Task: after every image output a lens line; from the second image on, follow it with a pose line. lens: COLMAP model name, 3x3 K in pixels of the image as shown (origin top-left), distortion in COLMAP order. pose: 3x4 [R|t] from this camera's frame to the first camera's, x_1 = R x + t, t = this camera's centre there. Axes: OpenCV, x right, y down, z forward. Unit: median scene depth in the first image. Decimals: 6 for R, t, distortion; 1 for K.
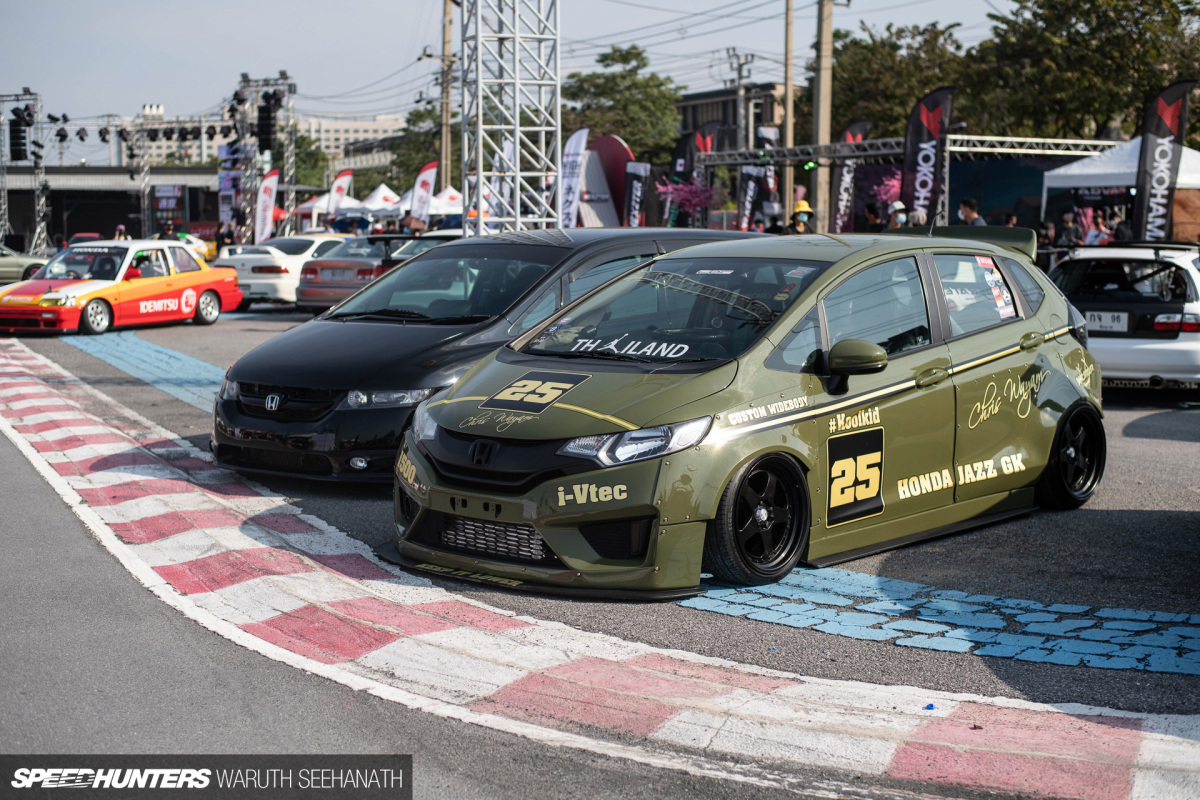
lens RADIAL K [[1749.4, 0, 570.8], [0, 1749.4, 382.8], [0, 0, 1]] dist [-0.087506, 0.000000]
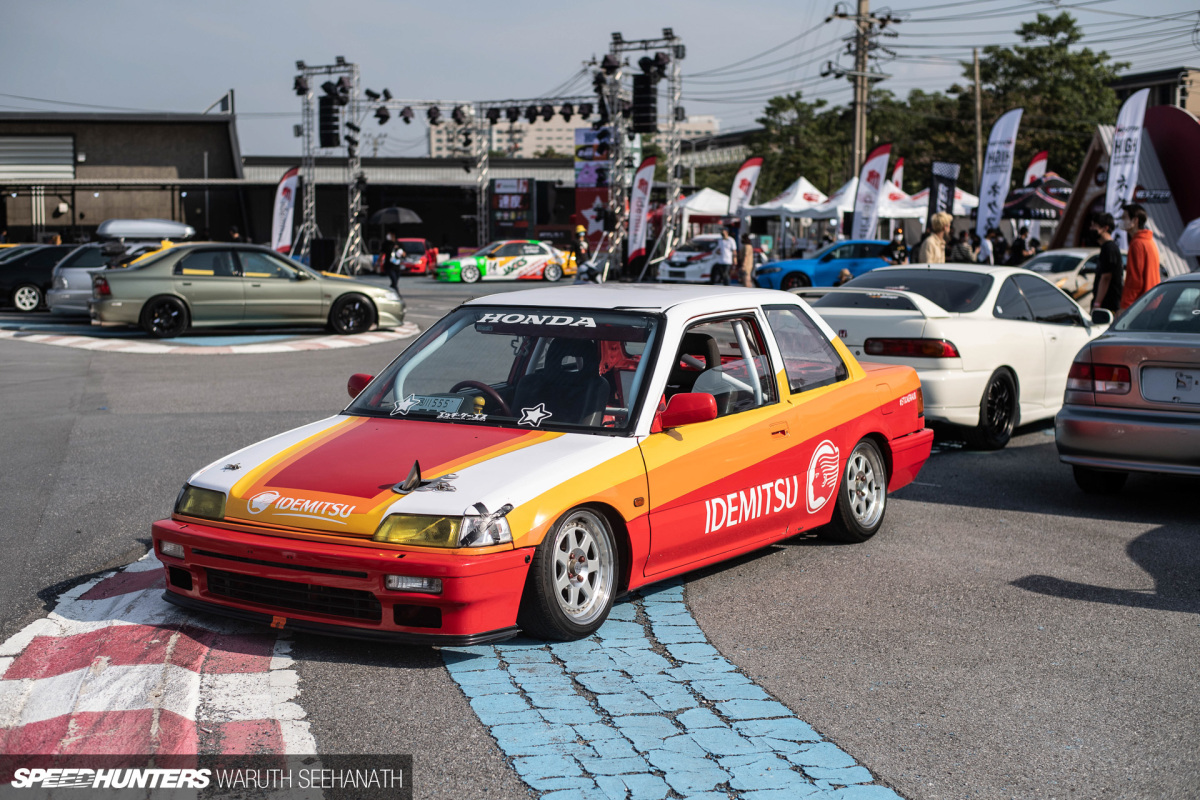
lens RADIAL K [[1749.4, 0, 559.6], [0, 1749.4, 393.7], [0, 0, 1]] dist [-0.087506, 0.000000]
pose [[0.984322, 0.022118, -0.174989, -0.068245], [-0.021424, 0.999753, 0.005856, -0.020404], [0.175075, -0.002016, 0.984553, 0.217345]]
